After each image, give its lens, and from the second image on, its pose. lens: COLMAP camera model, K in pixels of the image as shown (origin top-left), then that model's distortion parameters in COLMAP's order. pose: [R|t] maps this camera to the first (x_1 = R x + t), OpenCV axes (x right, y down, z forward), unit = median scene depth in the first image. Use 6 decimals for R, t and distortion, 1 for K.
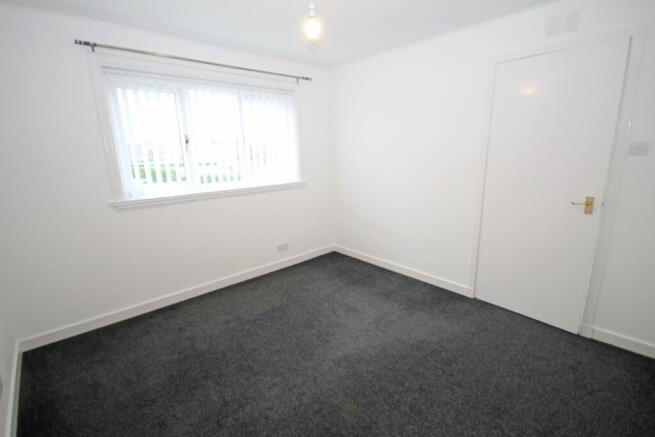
lens RADIAL K [[312.4, 0, 332.8], [0, 312.4, 223.3], [0, 0, 1]] dist [0.002985, 0.000267]
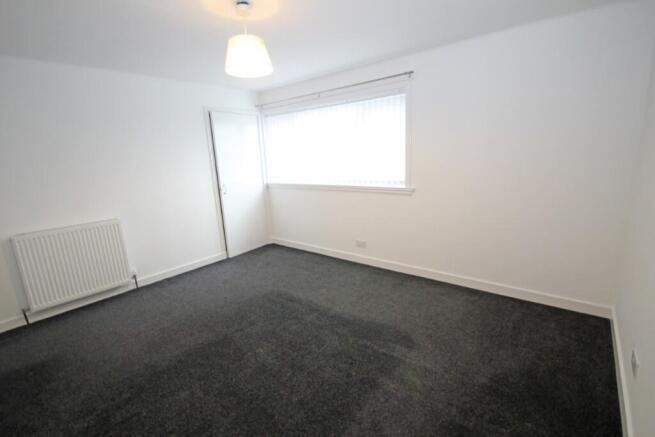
lens RADIAL K [[294.0, 0, 340.4], [0, 294.0, 227.9], [0, 0, 1]] dist [-0.000180, -0.000112]
pose [[0.139128, 0.260576, -0.955376, 0.832746], [-0.191090, 0.953691, 0.232288, -0.212304], [0.971663, 0.150245, 0.182478, 0.769001]]
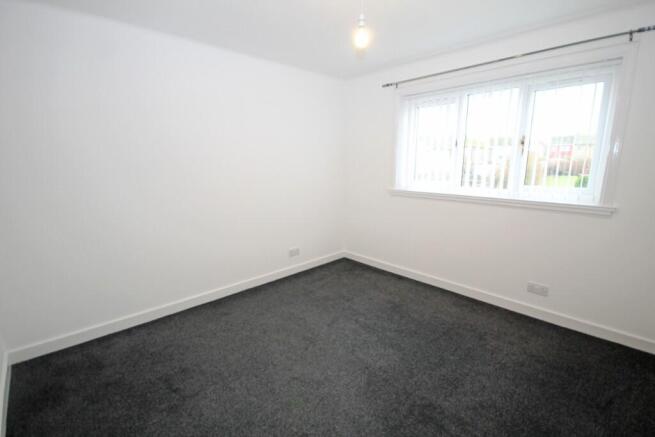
lens RADIAL K [[312.4, 0, 332.8], [0, 312.4, 223.3], [0, 0, 1]] dist [0.002985, 0.000267]
pose [[-0.005962, 0.236466, -0.971621, 0.576530], [-0.221759, 0.947133, 0.231867, -0.147352], [0.975083, 0.216848, 0.046792, 0.533292]]
